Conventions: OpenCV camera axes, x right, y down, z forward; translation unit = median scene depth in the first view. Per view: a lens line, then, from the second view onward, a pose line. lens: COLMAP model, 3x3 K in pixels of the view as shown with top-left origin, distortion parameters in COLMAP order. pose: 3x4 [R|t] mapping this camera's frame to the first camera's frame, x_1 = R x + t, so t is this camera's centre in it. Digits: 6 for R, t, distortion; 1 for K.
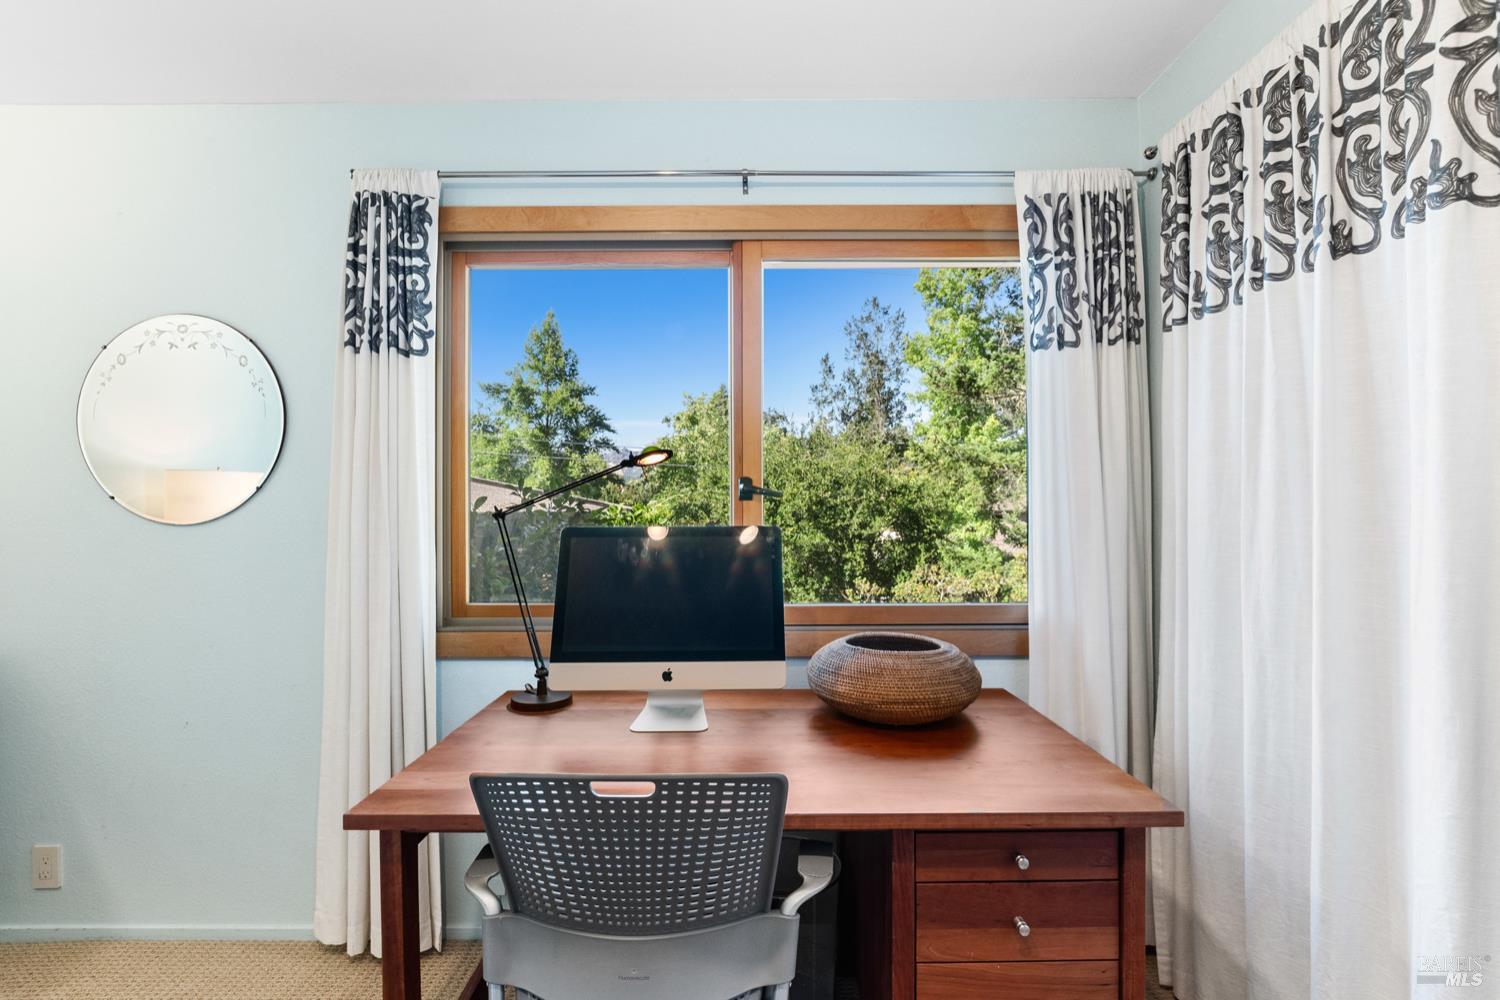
lens RADIAL K [[663.6, 0, 740.3], [0, 663.6, 506.1], [0, 0, 1]] dist [-0.014175, 0.001621]
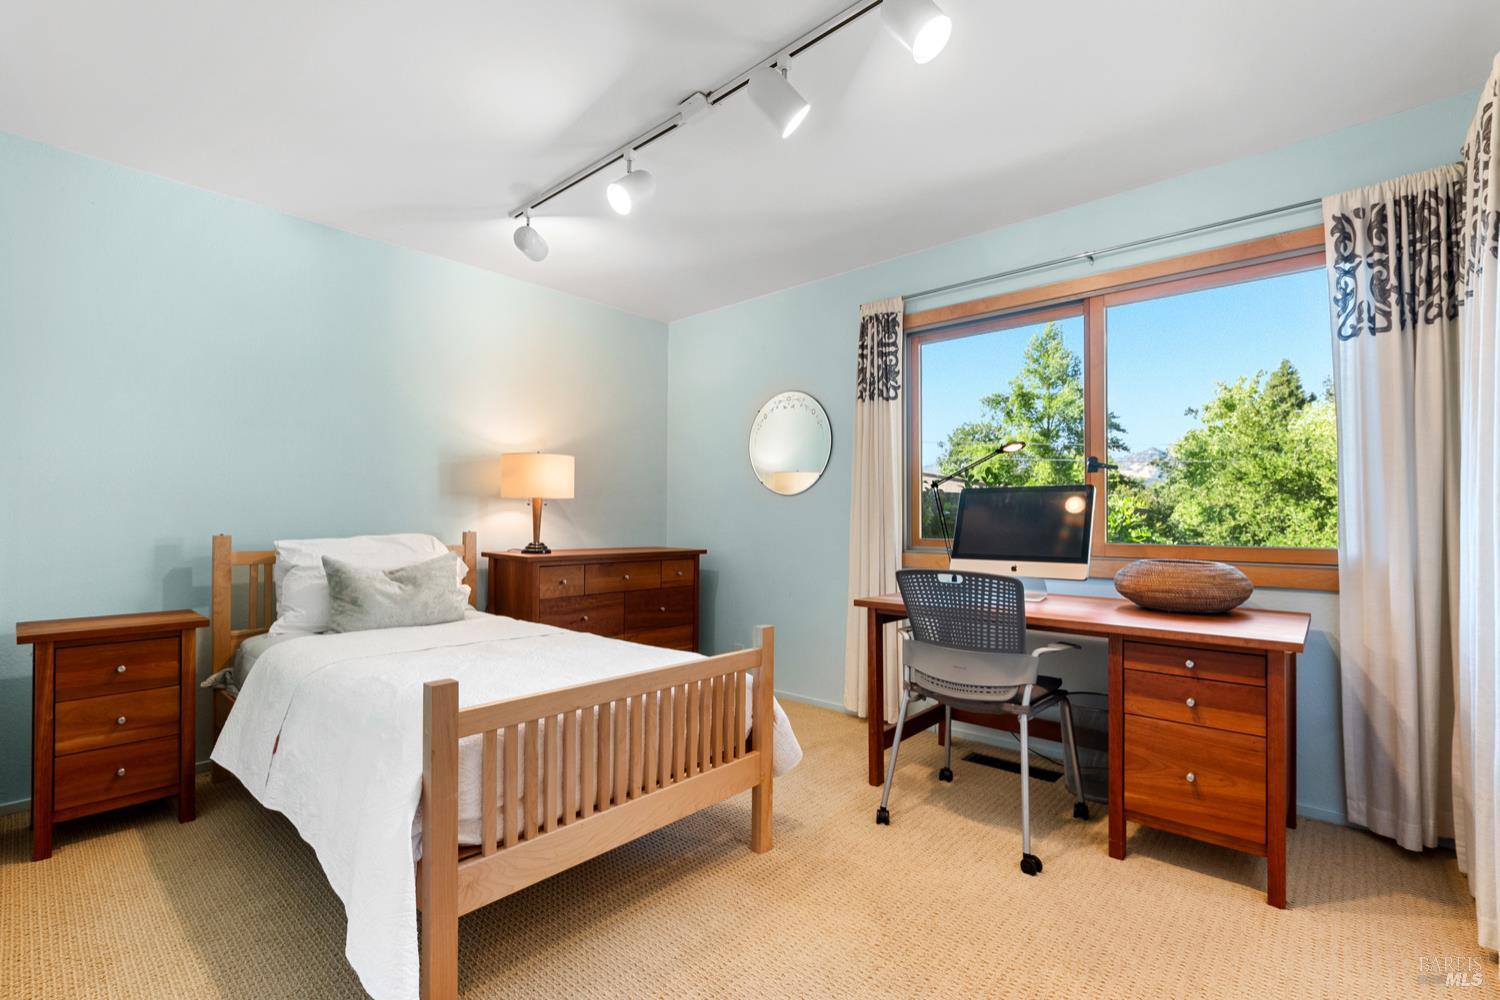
lens RADIAL K [[663.6, 0, 744.5], [0, 663.6, 501.6], [0, 0, 1]] dist [-0.014175, 0.001621]
pose [[0.747473, -0.011146, -0.664199, 0.420351], [-0.000993, 0.999839, -0.017896, 0.087179], [0.664292, 0.014036, 0.747342, -0.638760]]
